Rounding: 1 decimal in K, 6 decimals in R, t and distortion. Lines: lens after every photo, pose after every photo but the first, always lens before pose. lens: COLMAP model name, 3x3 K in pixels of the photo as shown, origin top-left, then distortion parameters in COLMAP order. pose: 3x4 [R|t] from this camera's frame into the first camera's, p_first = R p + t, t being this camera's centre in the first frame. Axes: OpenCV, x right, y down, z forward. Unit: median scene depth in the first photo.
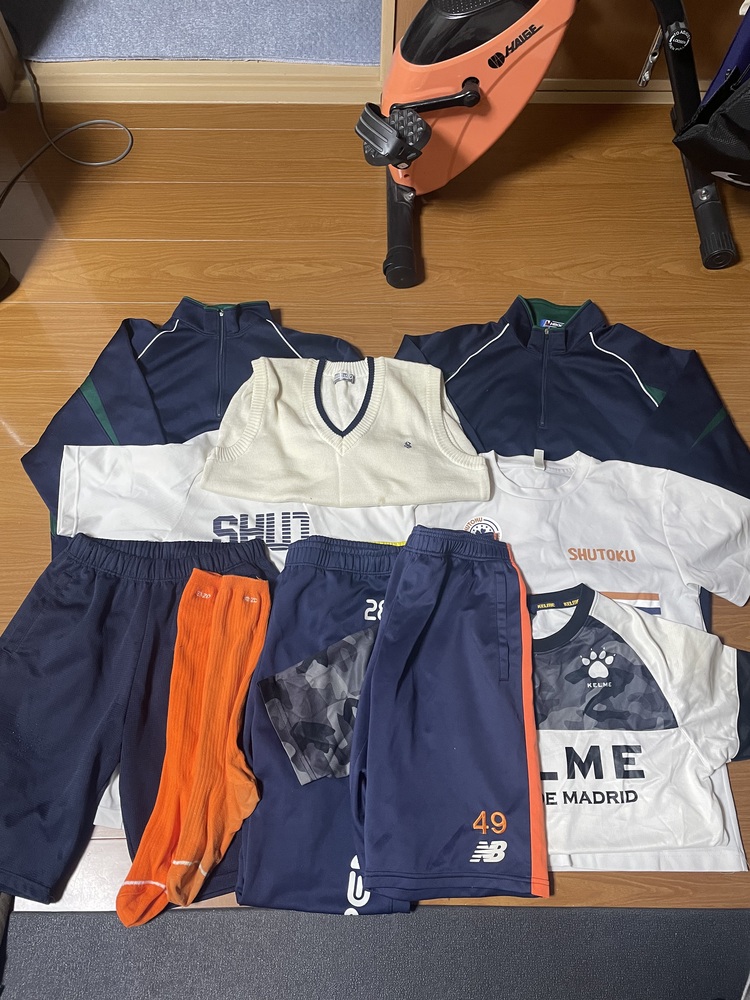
lens RADIAL K [[759.7, 0, 377.3], [0, 759.7, 497.8], [0, 0, 1]] dist [0.045383, -0.068333]
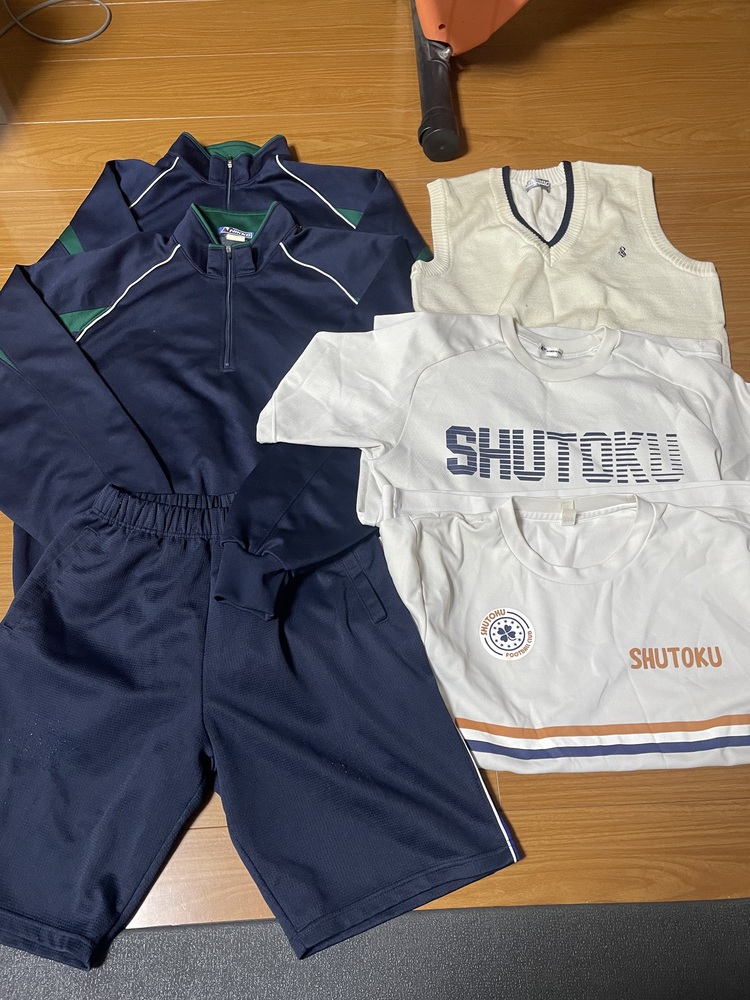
lens RADIAL K [[759.7, 0, 373.0], [0, 759.7, 502.6], [0, 0, 1]] dist [0.045383, -0.068333]
pose [[0.999309, -0.037147, 0.000810, -0.055210], [0.037150, 0.999302, -0.004021, 0.093074], [-0.000660, 0.004049, 0.999992, 0.171870]]
